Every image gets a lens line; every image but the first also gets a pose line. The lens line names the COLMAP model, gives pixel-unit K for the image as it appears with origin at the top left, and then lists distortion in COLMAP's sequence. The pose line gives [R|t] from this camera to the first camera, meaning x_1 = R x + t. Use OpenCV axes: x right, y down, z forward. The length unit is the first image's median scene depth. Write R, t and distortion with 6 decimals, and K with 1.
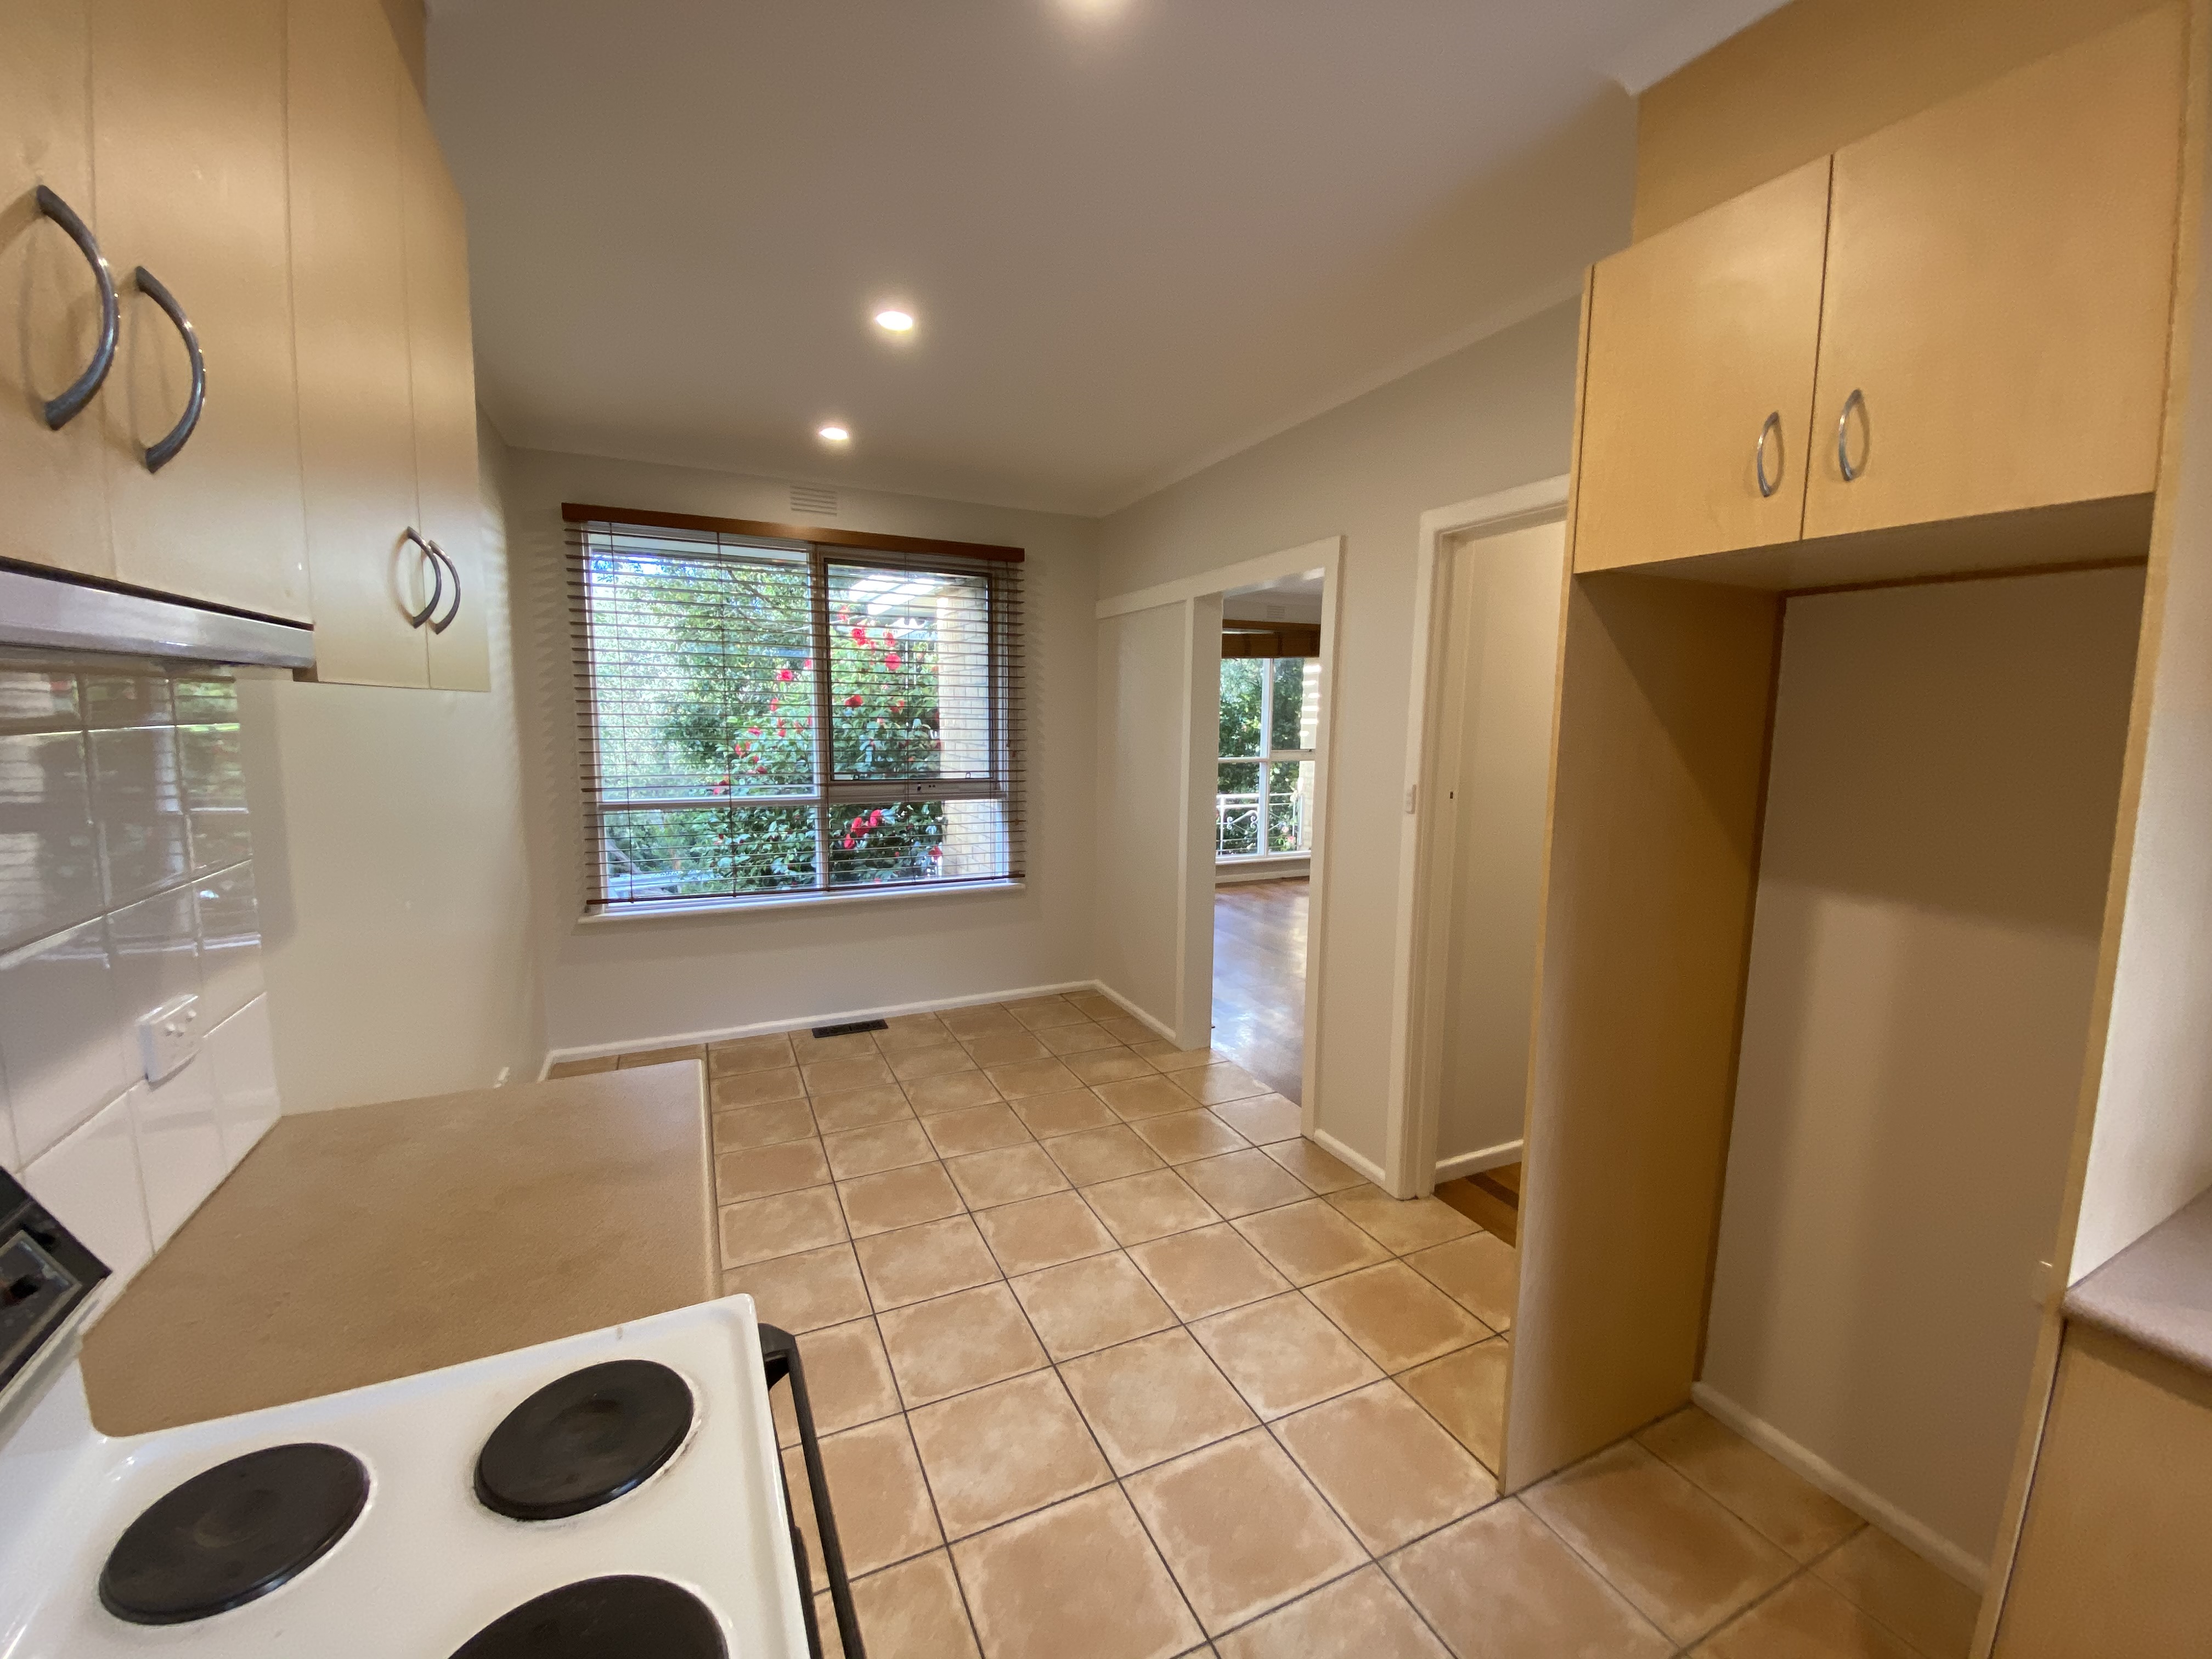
lens RADIAL K [[903.7, 0, 1112.6], [0, 903.7, 816.2], [0, 0, 1]] dist [0.001823, 0.000068]
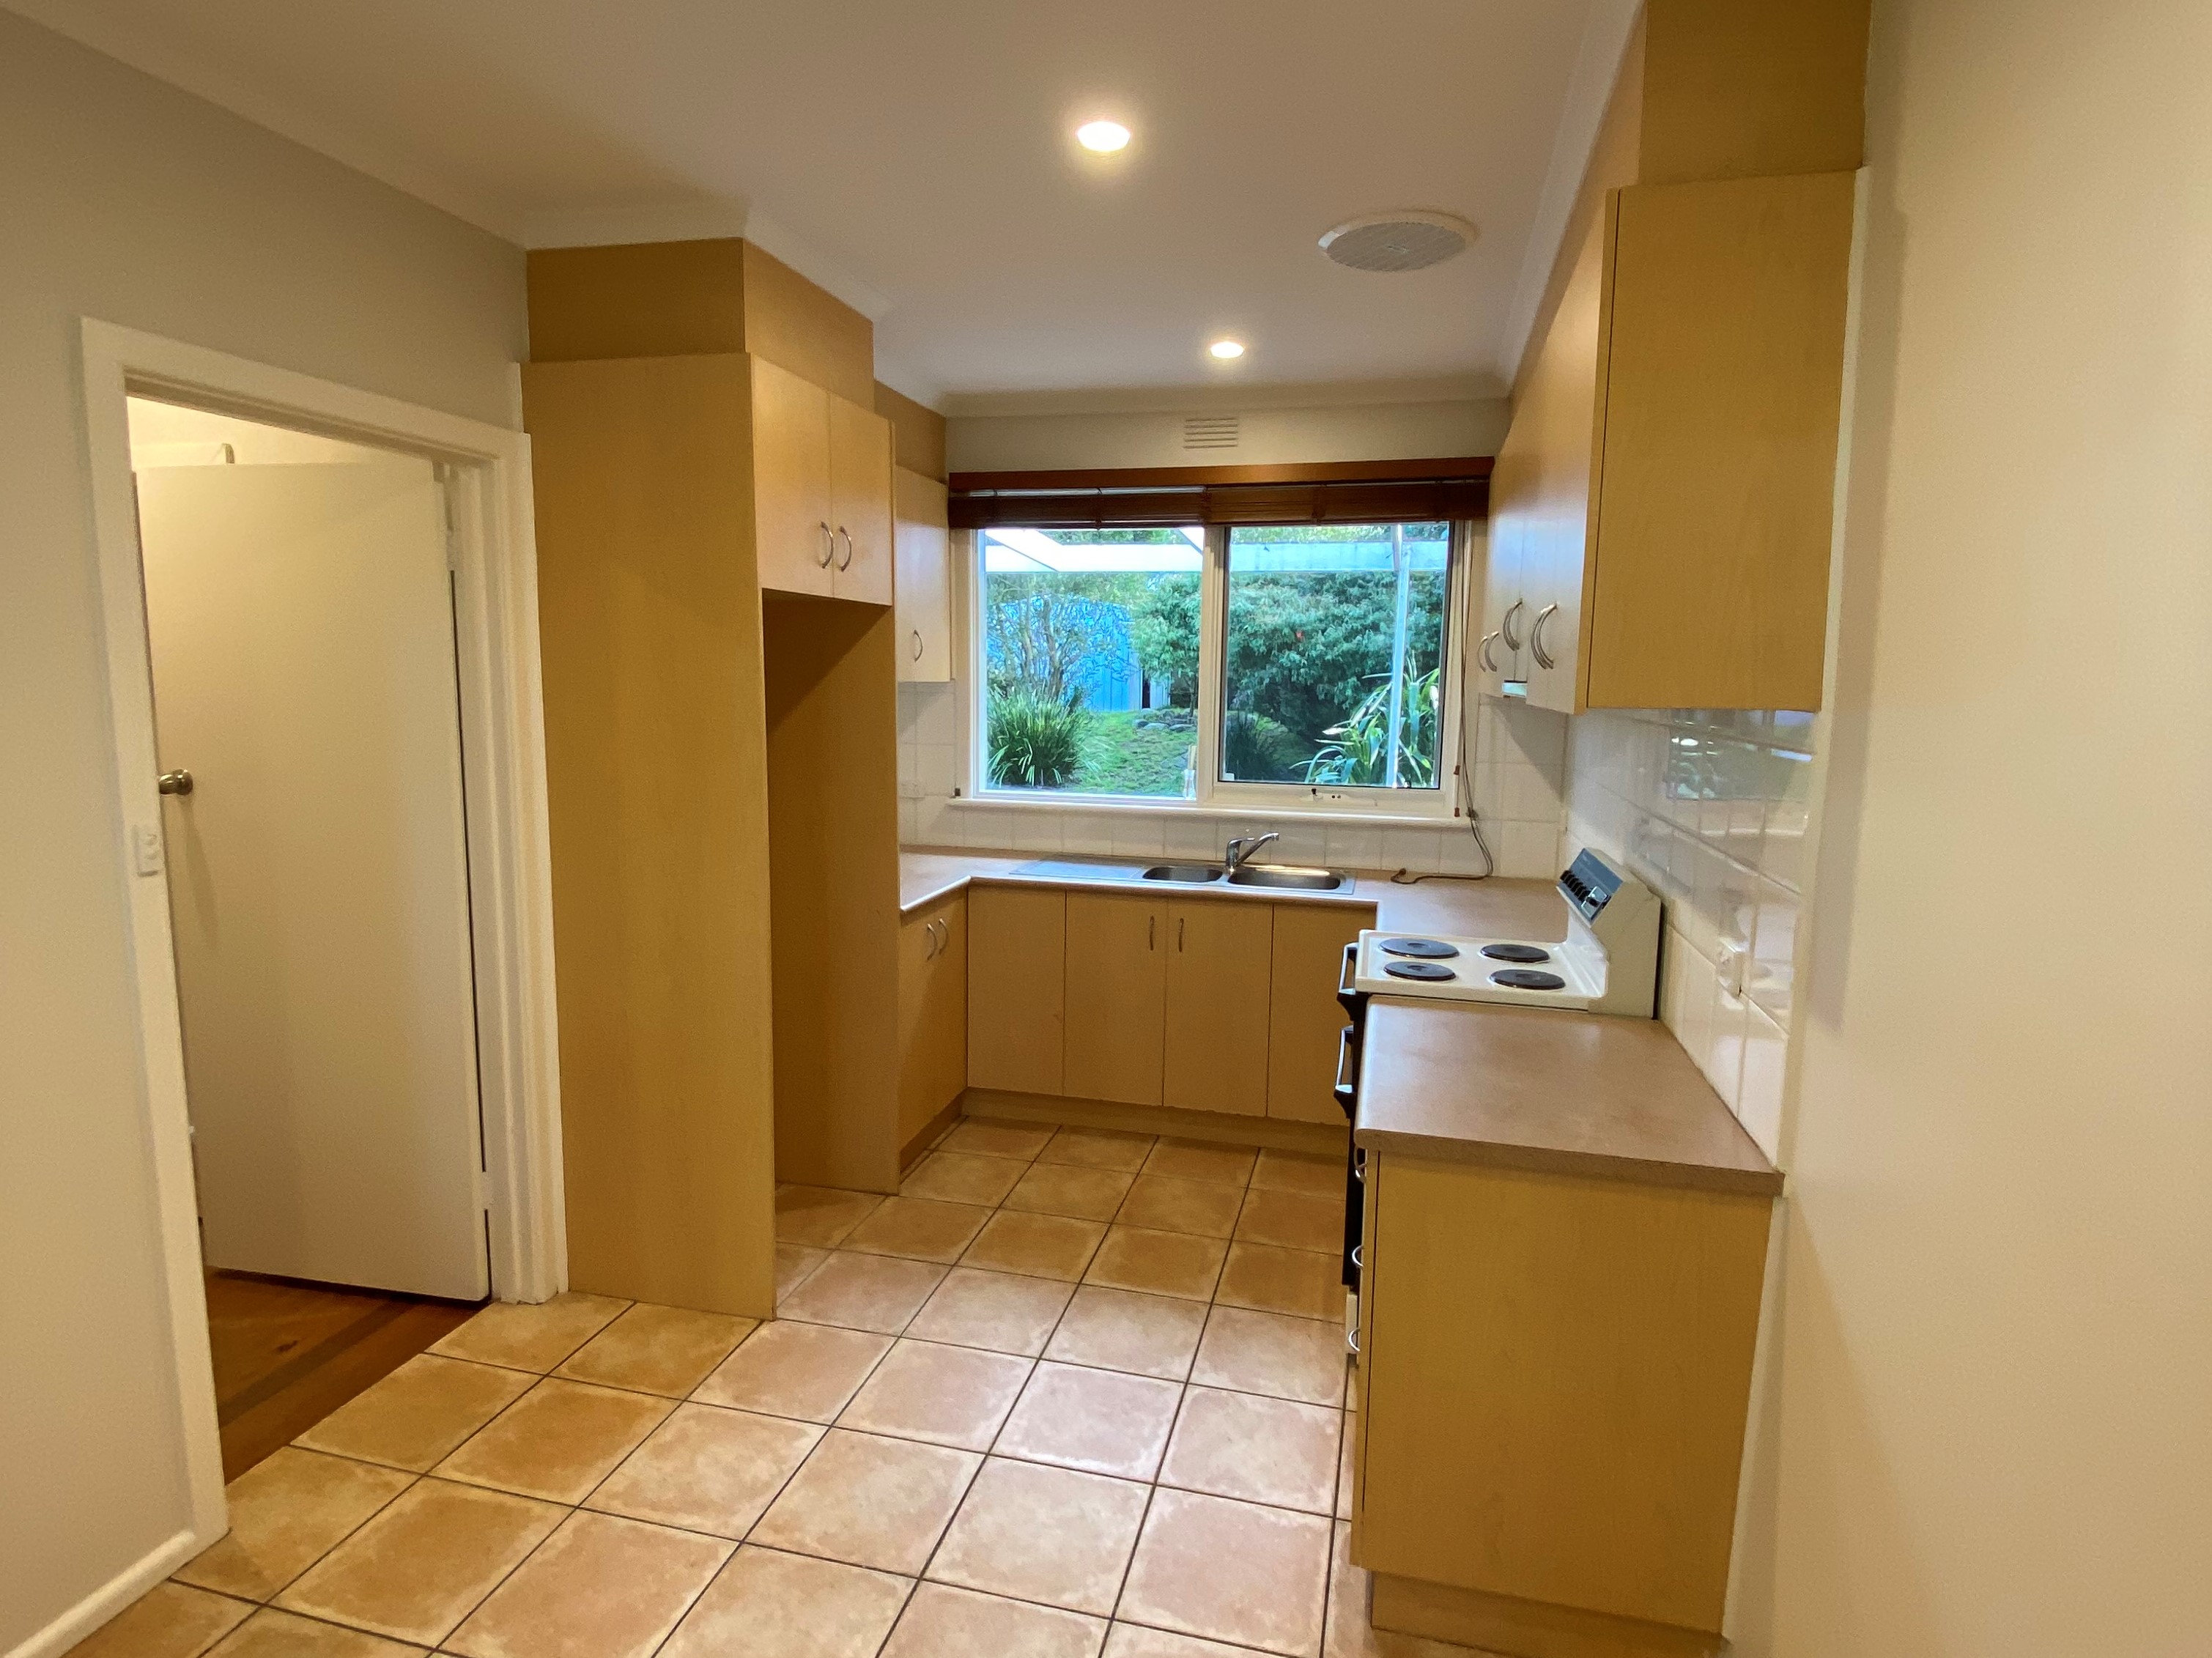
lens RADIAL K [[1198.4, 0, 1109.0], [0, 1198.4, 827.3], [0, 0, 1]] dist [-0.000776, -0.000143]
pose [[-0.771790, -0.108041, 0.626632, -0.737774], [0.050603, 0.971899, 0.229897, -0.216034], [-0.633861, 0.209141, -0.744634, 1.504785]]
